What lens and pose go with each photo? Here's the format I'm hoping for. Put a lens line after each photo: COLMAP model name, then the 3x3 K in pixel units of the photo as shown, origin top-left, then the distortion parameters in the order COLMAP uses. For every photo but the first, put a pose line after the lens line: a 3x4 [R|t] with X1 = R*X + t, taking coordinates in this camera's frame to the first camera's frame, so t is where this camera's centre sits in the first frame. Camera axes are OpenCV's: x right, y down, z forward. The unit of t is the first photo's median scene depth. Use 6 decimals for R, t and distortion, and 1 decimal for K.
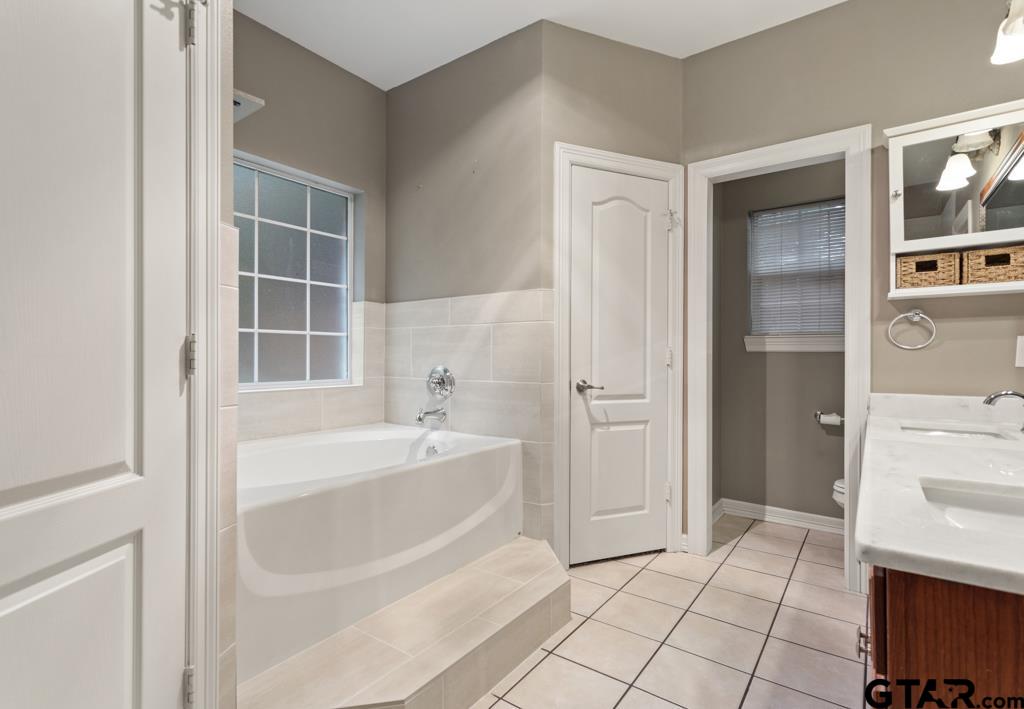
lens RADIAL K [[496.6, 0, 512.0], [0, 496.6, 354.5], [0, 0, 1]] dist [-0.001867, -0.000276]
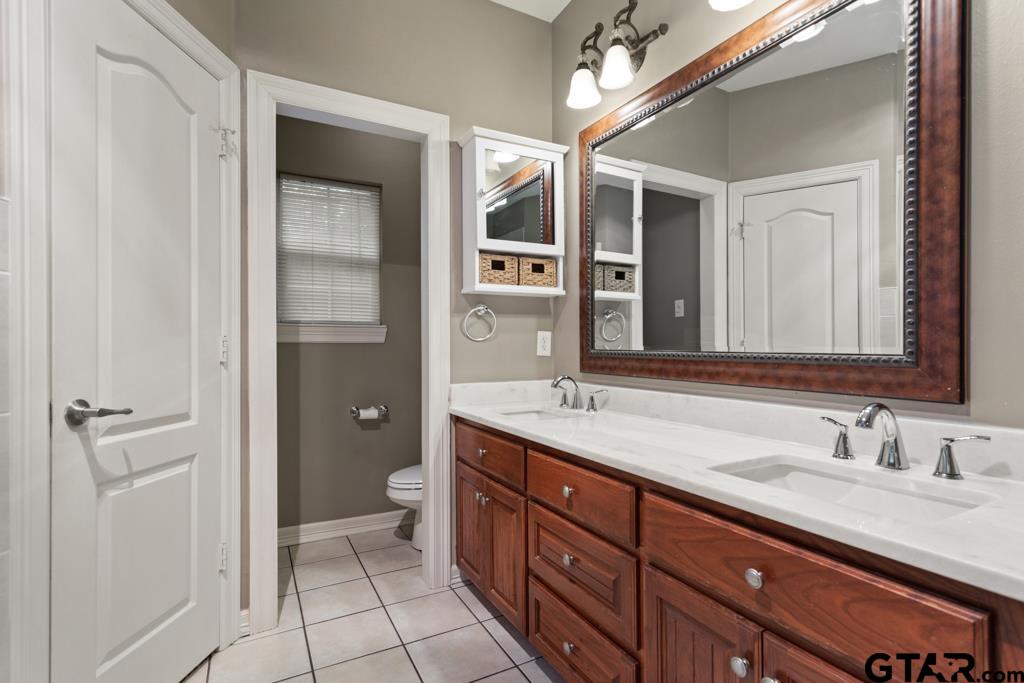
lens RADIAL K [[490.8, 0, 509.5], [0, 490.8, 346.2], [0, 0, 1]] dist [0.001990, 0.000798]
pose [[0.440774, -0.003558, 0.897611, -0.105165], [0.001981, 0.999994, 0.002991, -0.002017], [-0.897616, 0.000460, 0.440779, 0.408582]]
